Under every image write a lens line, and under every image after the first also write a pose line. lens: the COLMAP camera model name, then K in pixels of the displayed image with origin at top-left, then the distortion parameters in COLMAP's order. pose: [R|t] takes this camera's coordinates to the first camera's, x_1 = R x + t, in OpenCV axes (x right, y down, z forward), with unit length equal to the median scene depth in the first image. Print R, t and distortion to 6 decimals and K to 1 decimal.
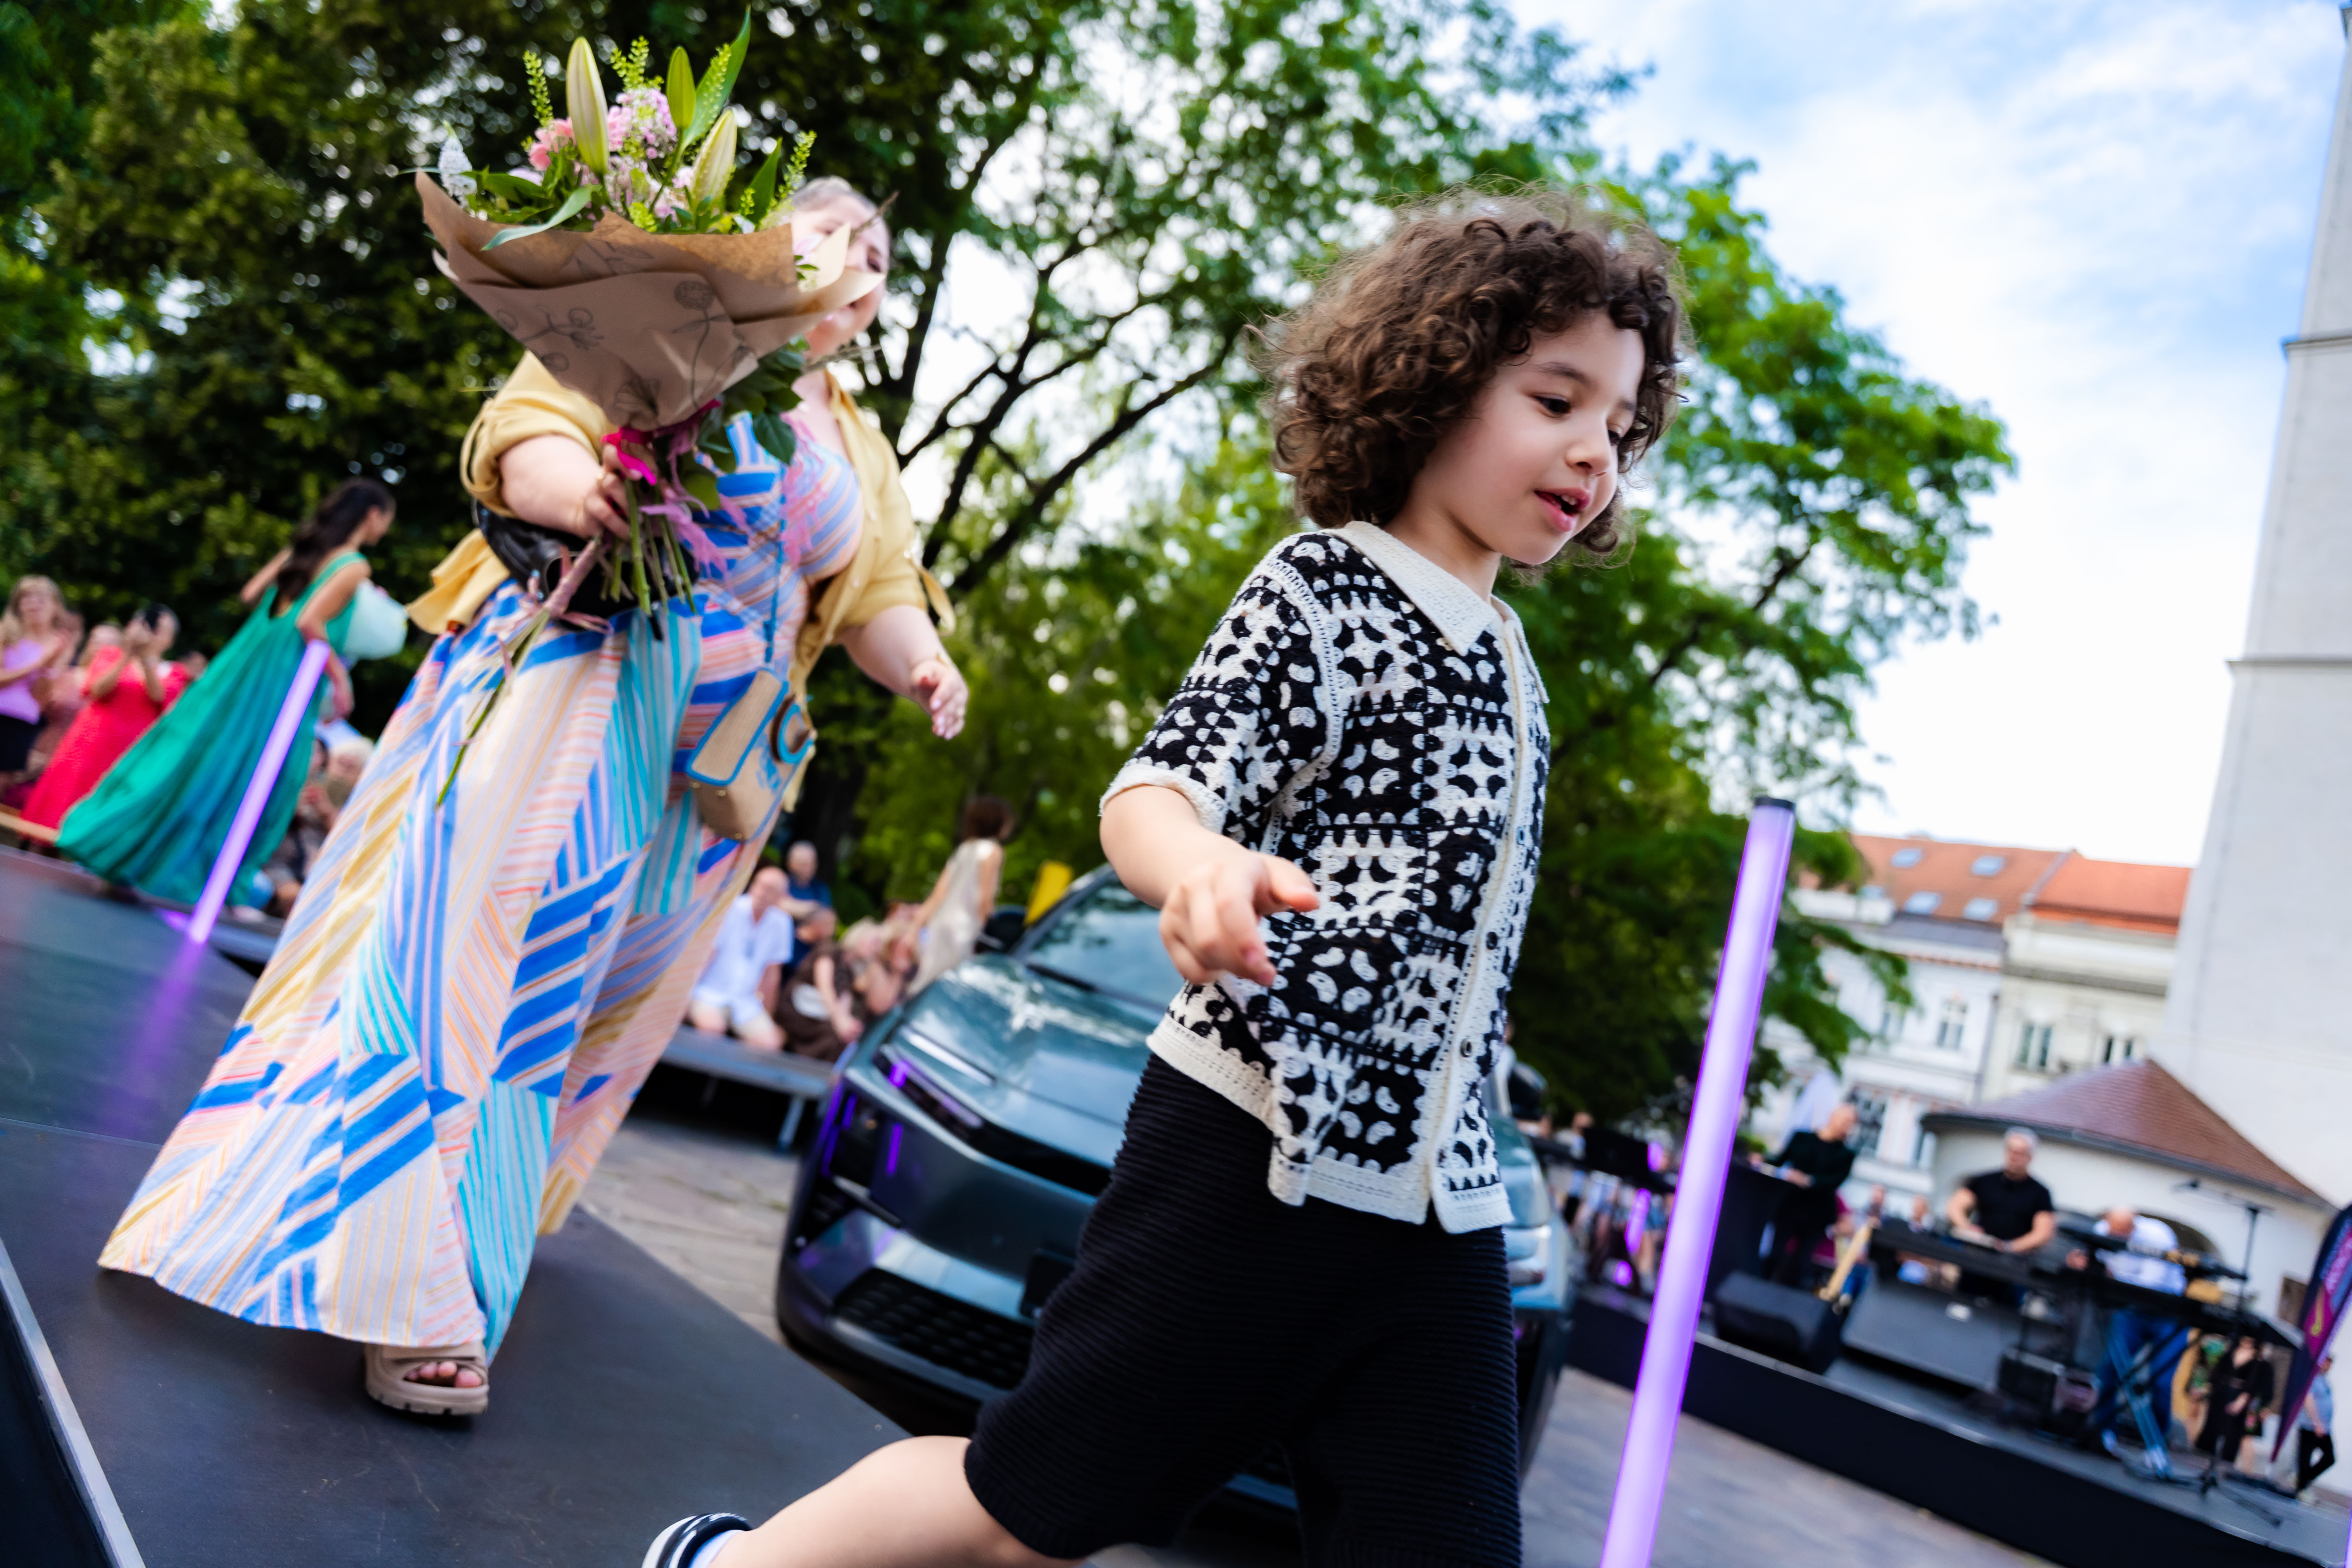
lens RADIAL K [[1568.5, 0, 1176.0], [0, 1568.5, 784.0], [0, 0, 1]] dist [0.018228, -0.027390]
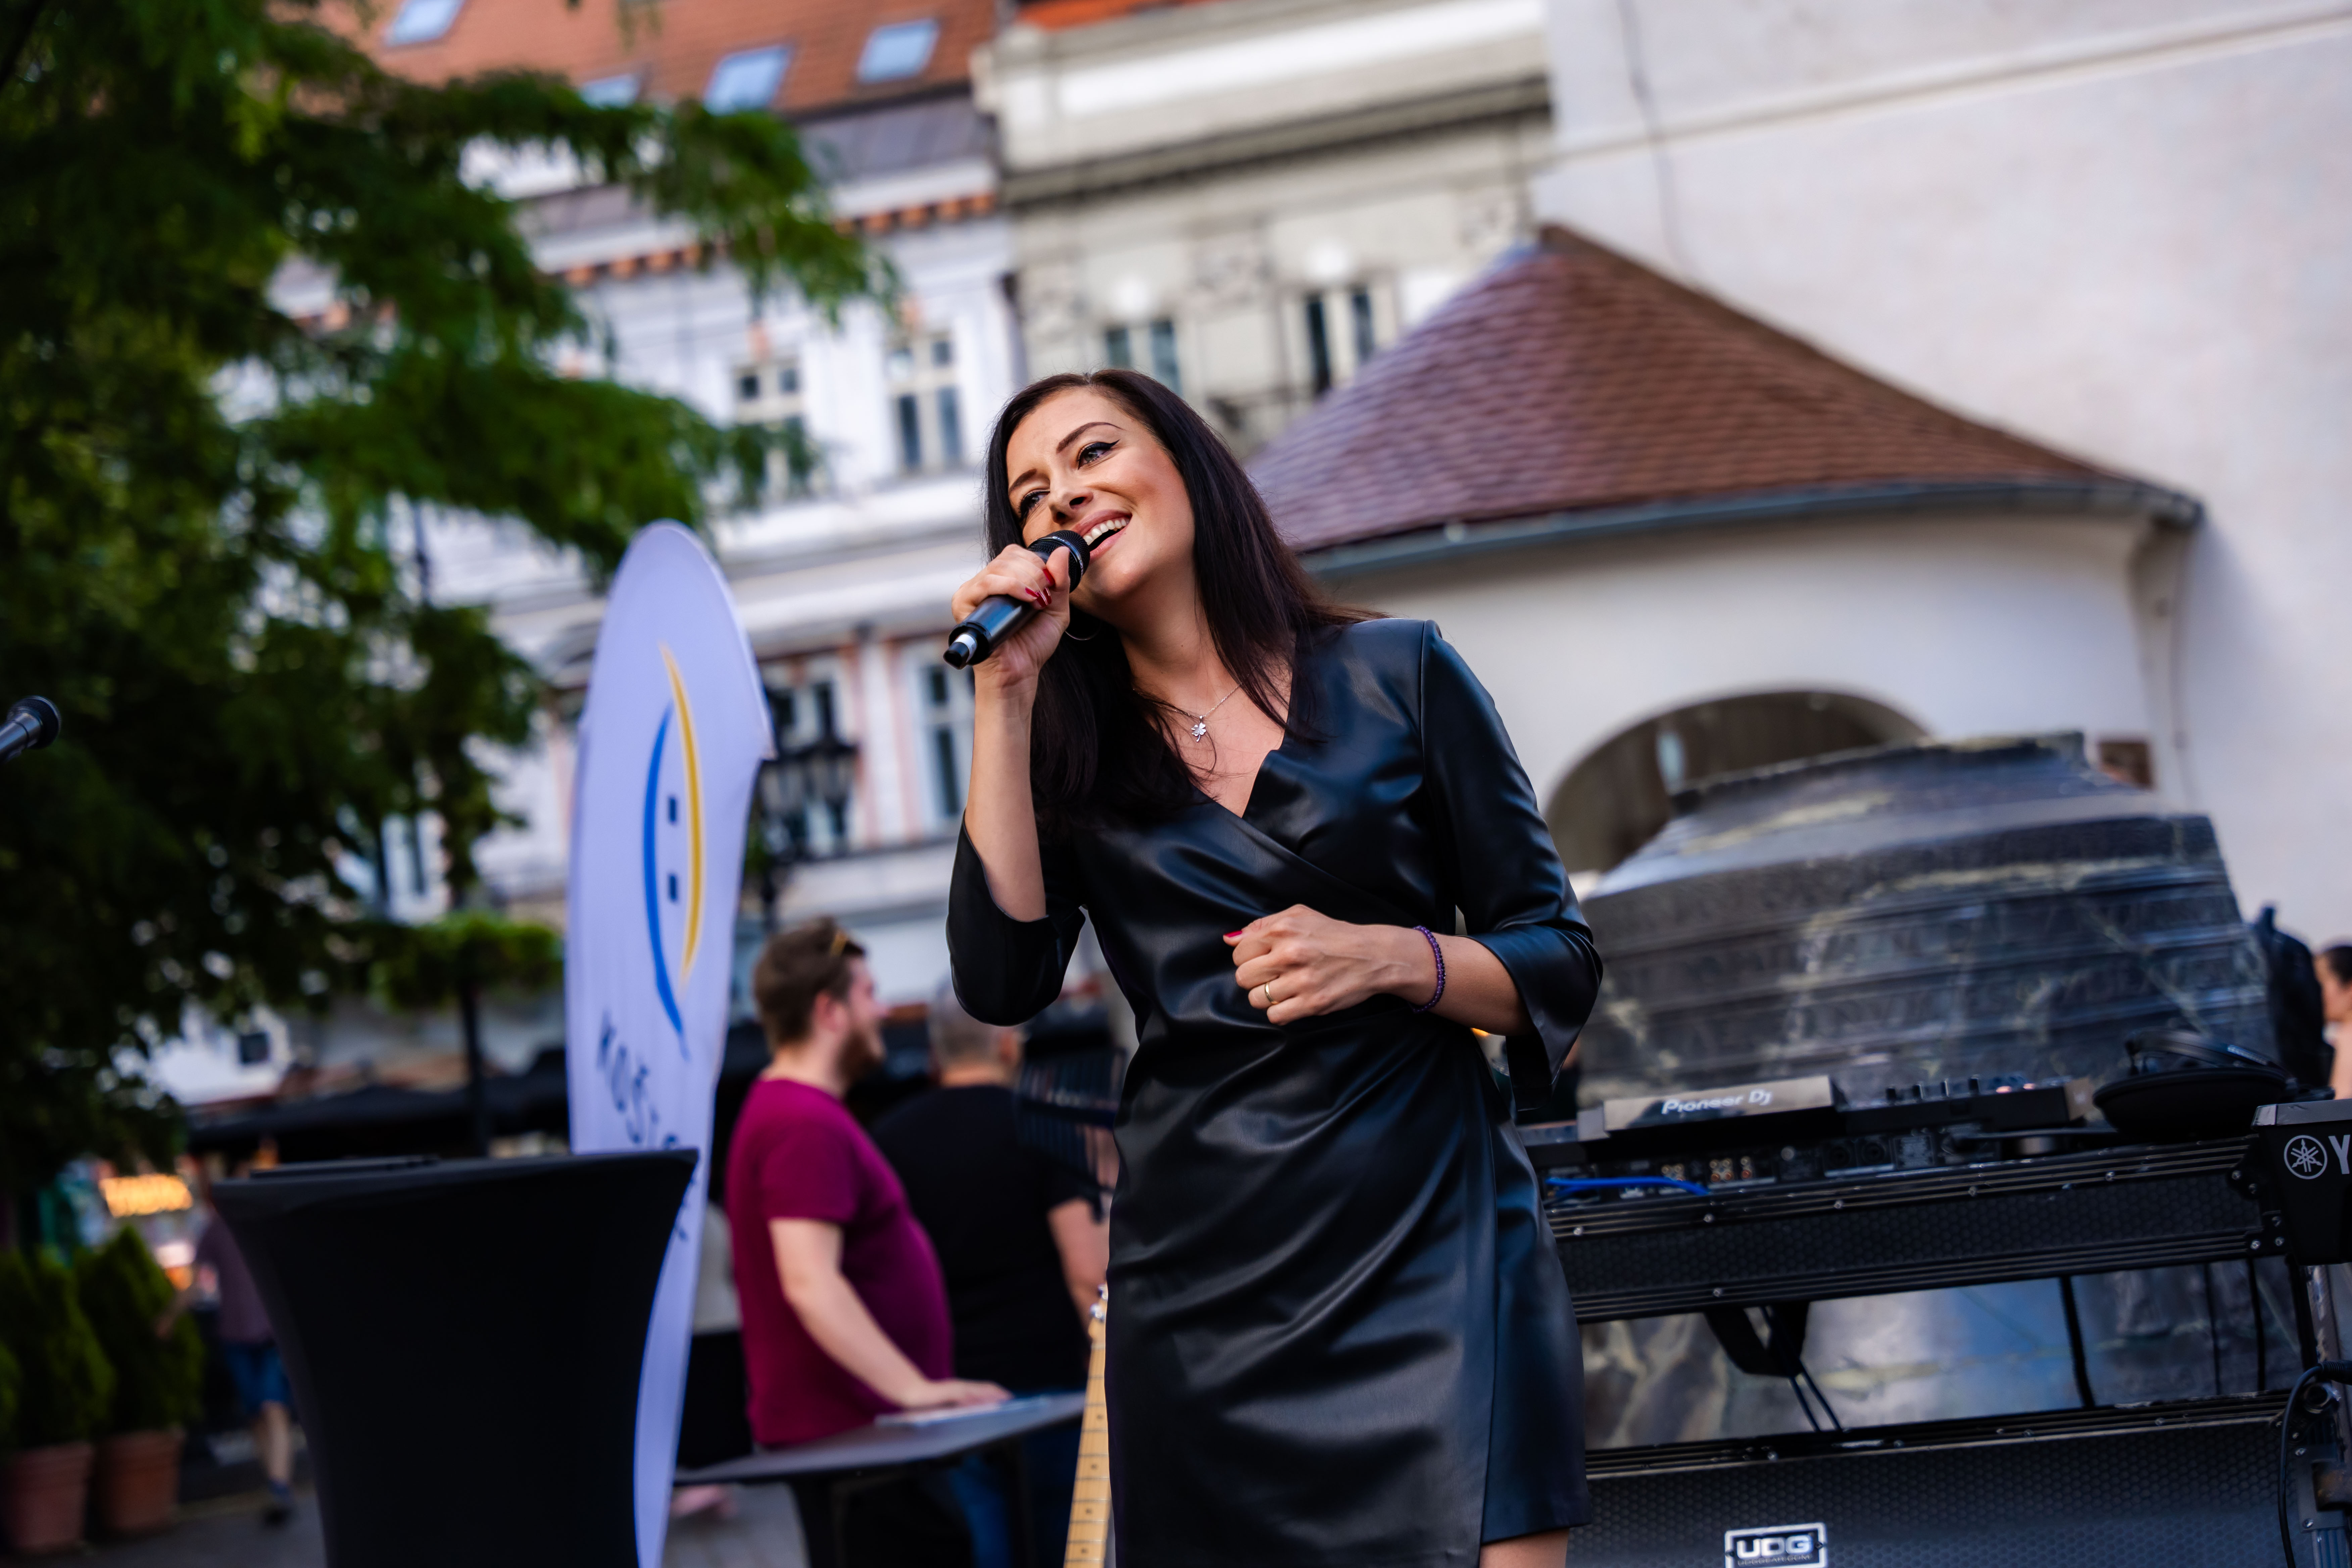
lens RADIAL K [[4485.2, 0, 1176.0], [0, 4485.2, 784.0], [0, 0, 1]] dist [0.285219, -0.297214]
pose [[0.814294, -0.345258, 0.466607, 0.055695], [0.269618, 0.936864, 0.222694, 0.029551], [-0.514034, -0.055532, 0.855970, 0.138476]]
